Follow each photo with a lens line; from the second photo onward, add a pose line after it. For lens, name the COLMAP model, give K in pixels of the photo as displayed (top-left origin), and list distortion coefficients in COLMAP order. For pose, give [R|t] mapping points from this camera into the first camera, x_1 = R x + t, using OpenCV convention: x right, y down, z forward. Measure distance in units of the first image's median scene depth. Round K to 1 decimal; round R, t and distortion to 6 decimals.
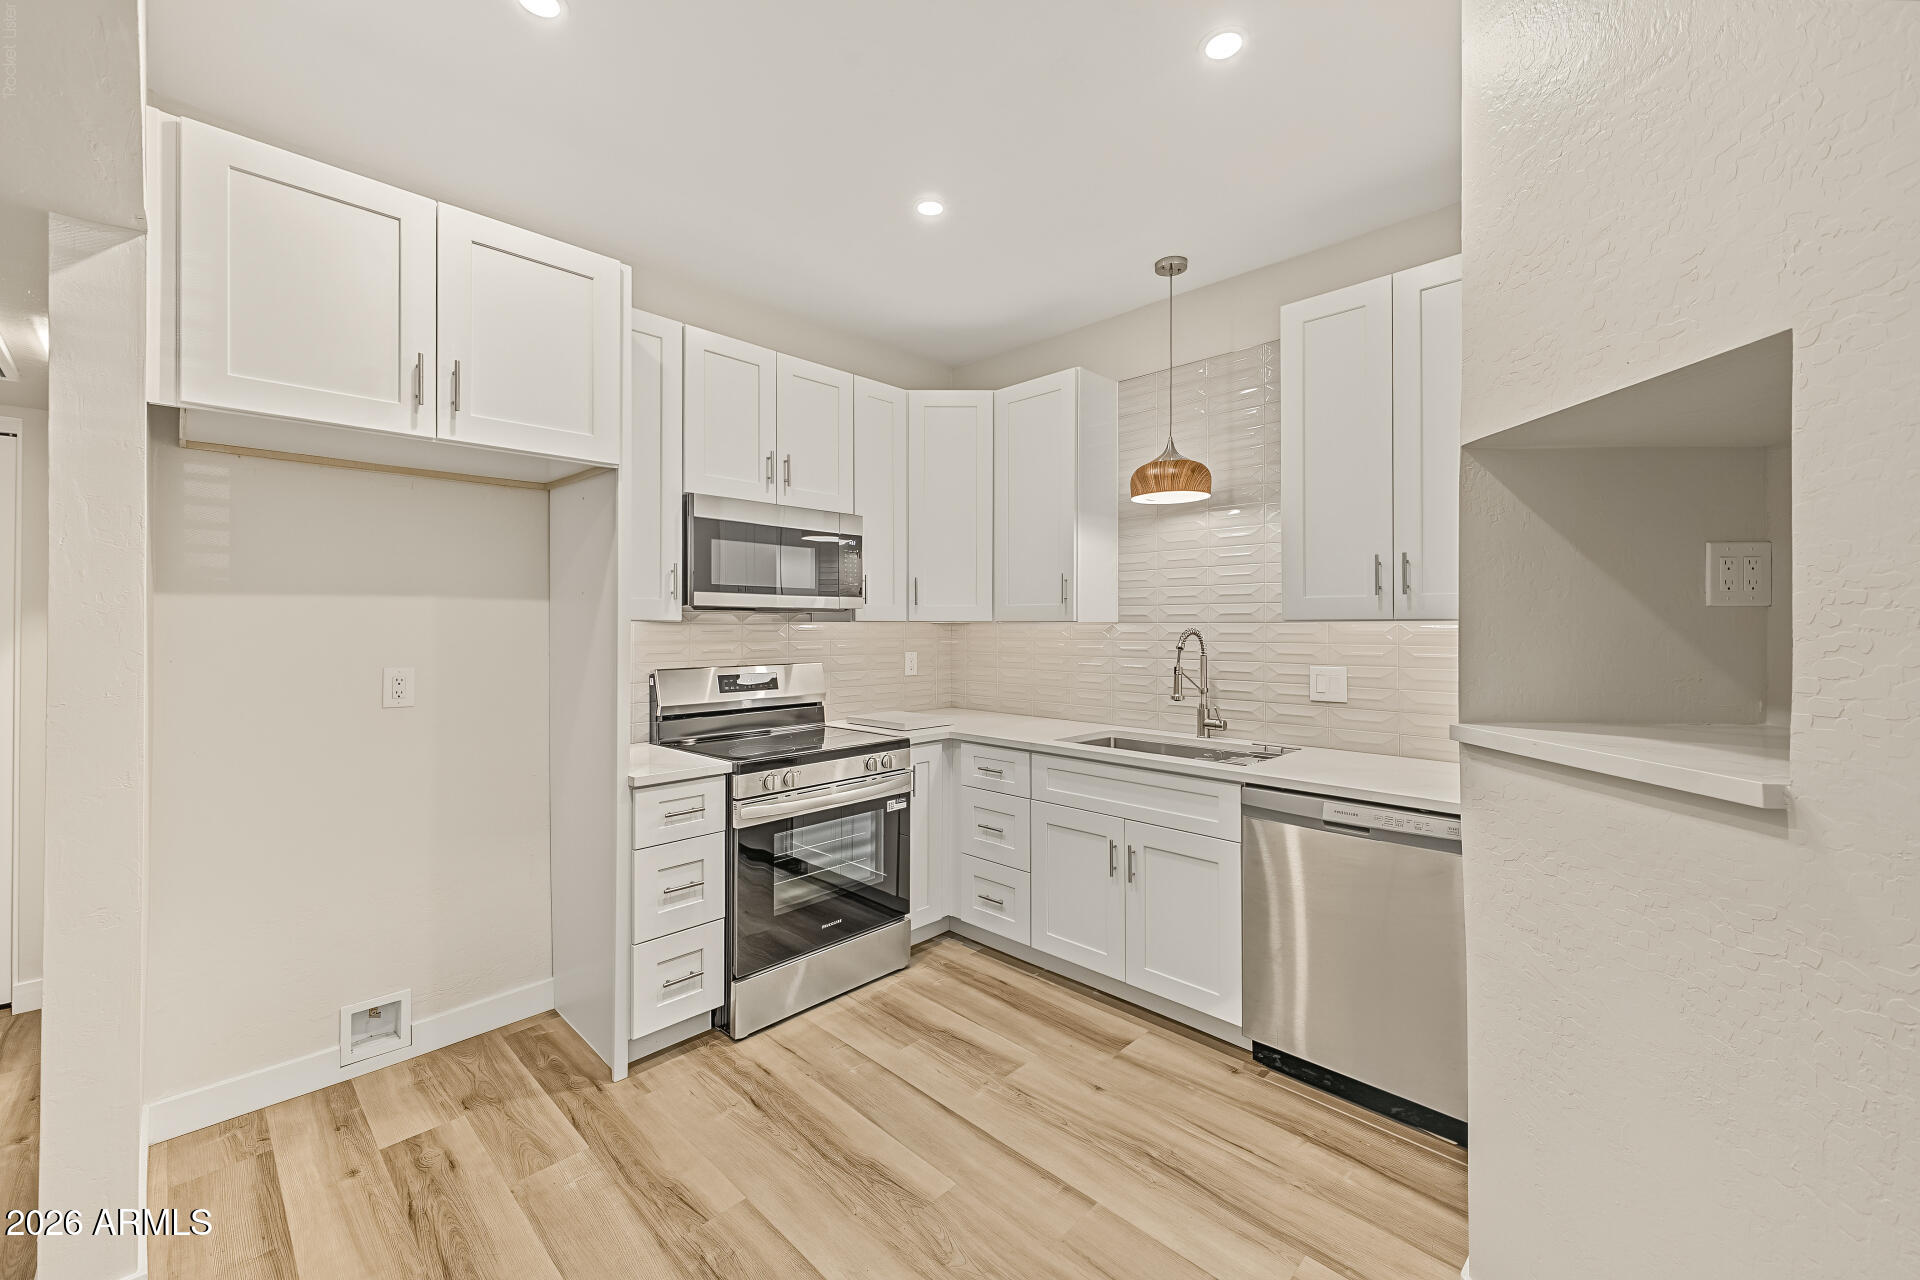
lens RADIAL K [[744.9, 0, 954.8], [0, 744.9, 621.6], [0, 0, 1]] dist [0.003128, -0.001786]
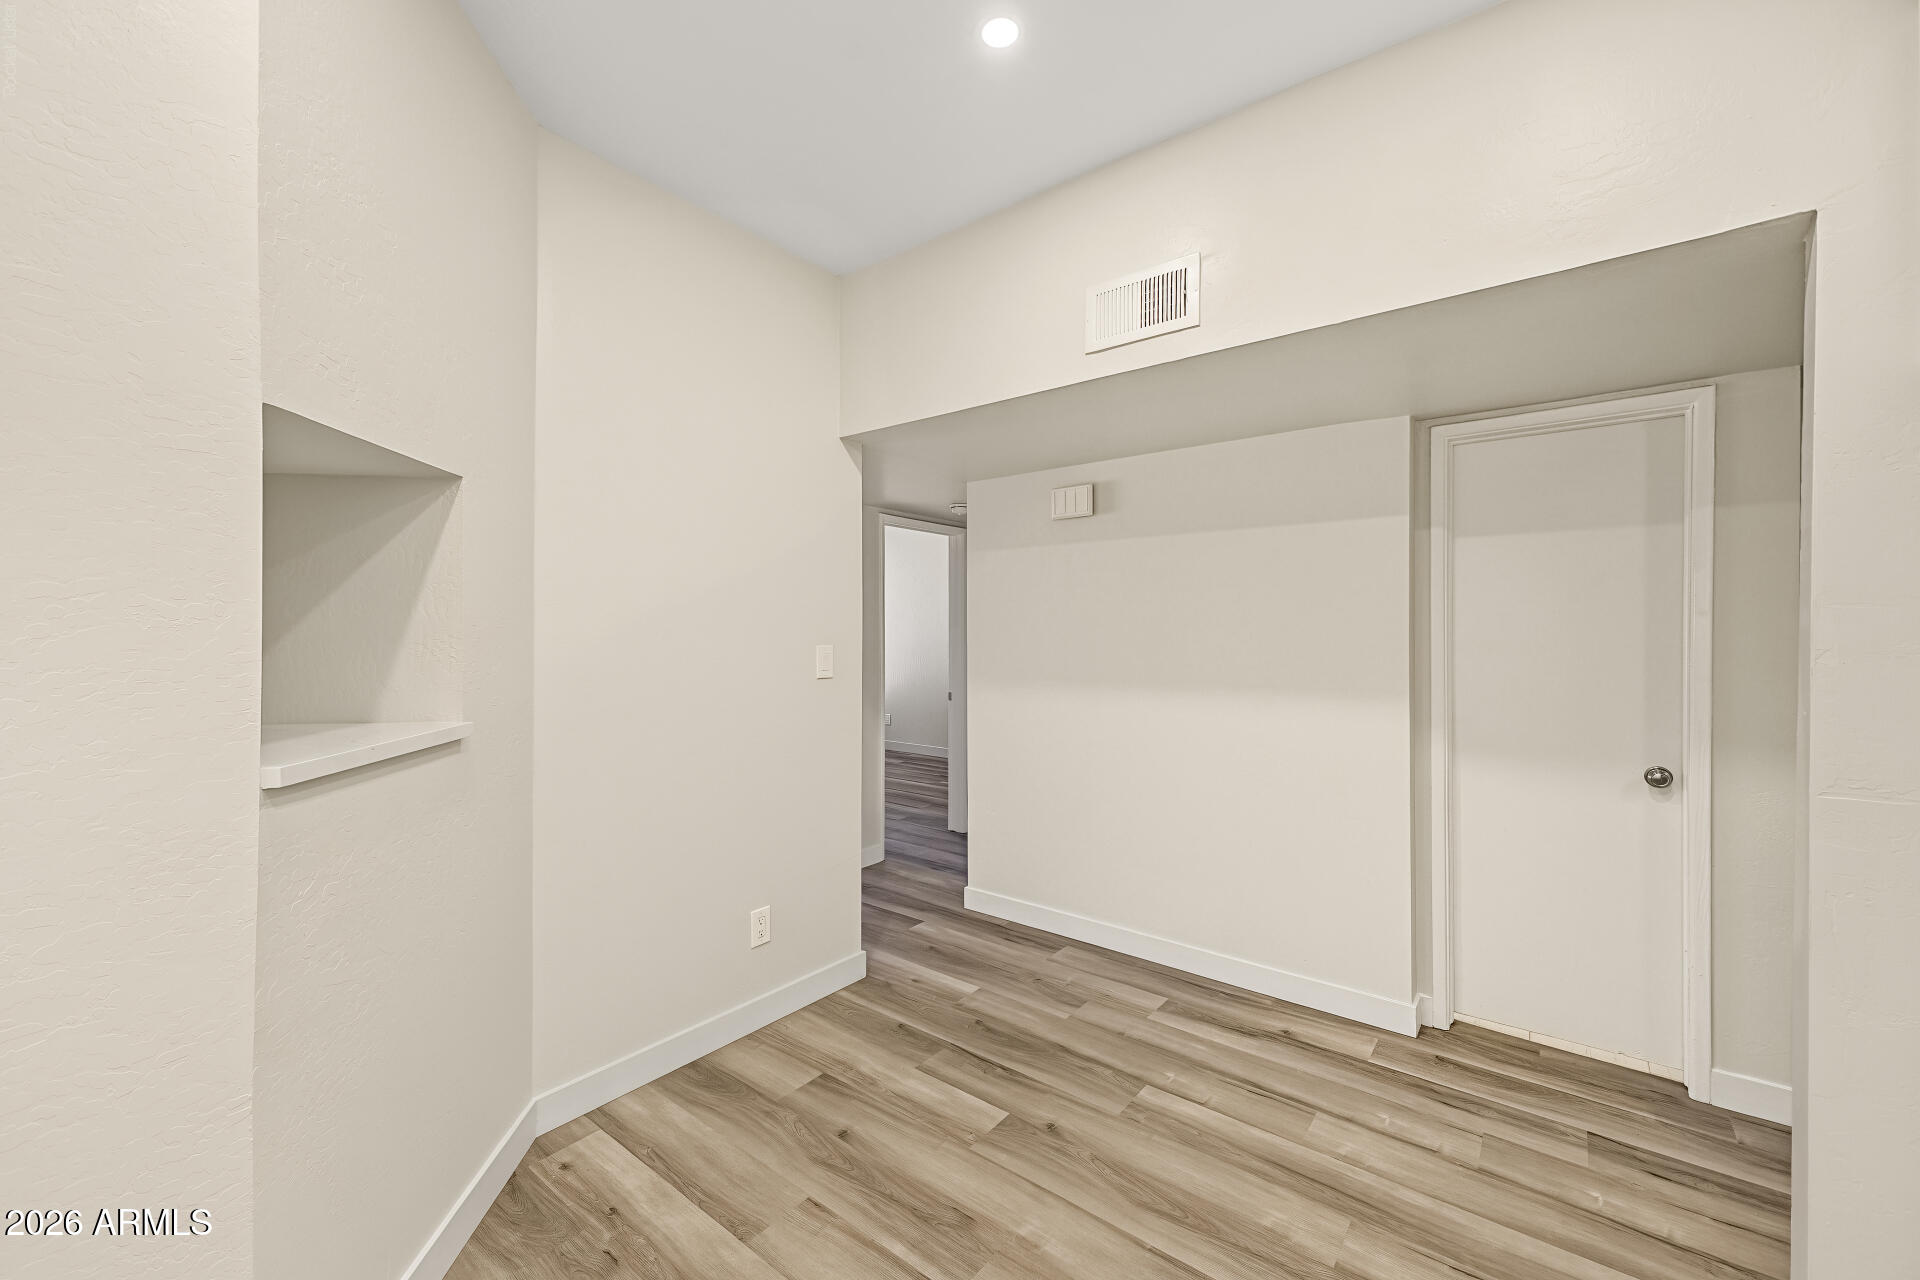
lens RADIAL K [[744.9, 0, 960.2], [0, 744.9, 640.5], [0, 0, 1]] dist [0.003128, -0.001786]
pose [[-0.995007, -0.003036, -0.099755, 0.031823], [-0.003453, 0.999986, 0.004014, 0.002277], [0.099742, 0.004339, -0.995004, 1.124671]]
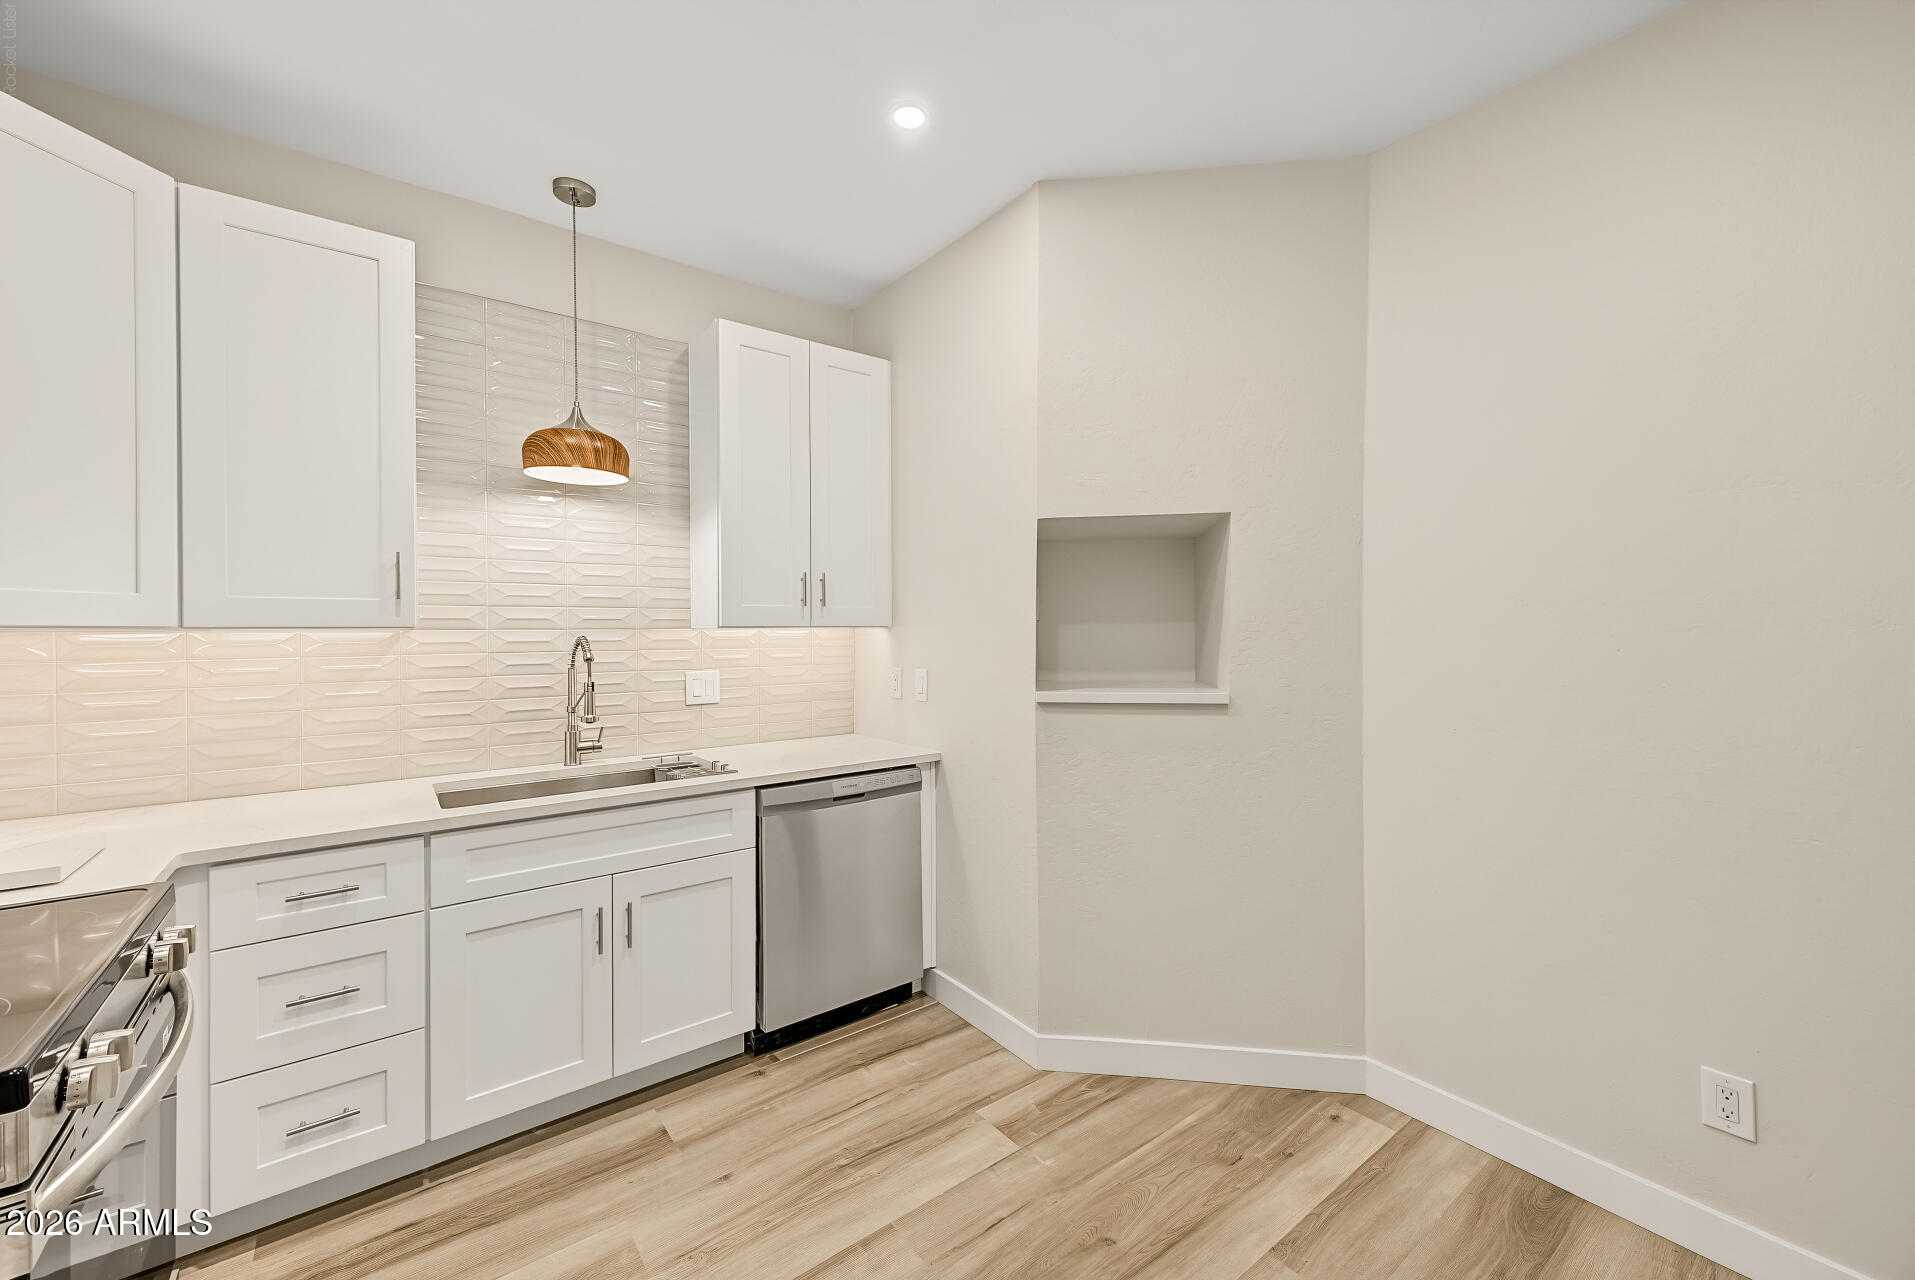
lens RADIAL K [[742.9, 0, 951.6], [0, 742.9, 634.3], [0, 0, 1]] dist [0.003128, -0.001786]
pose [[0.152223, -0.008941, 0.988306, -0.562386], [0.002976, 0.999959, 0.008588, 0.001224], [-0.988342, 0.001634, 0.152243, 0.578729]]
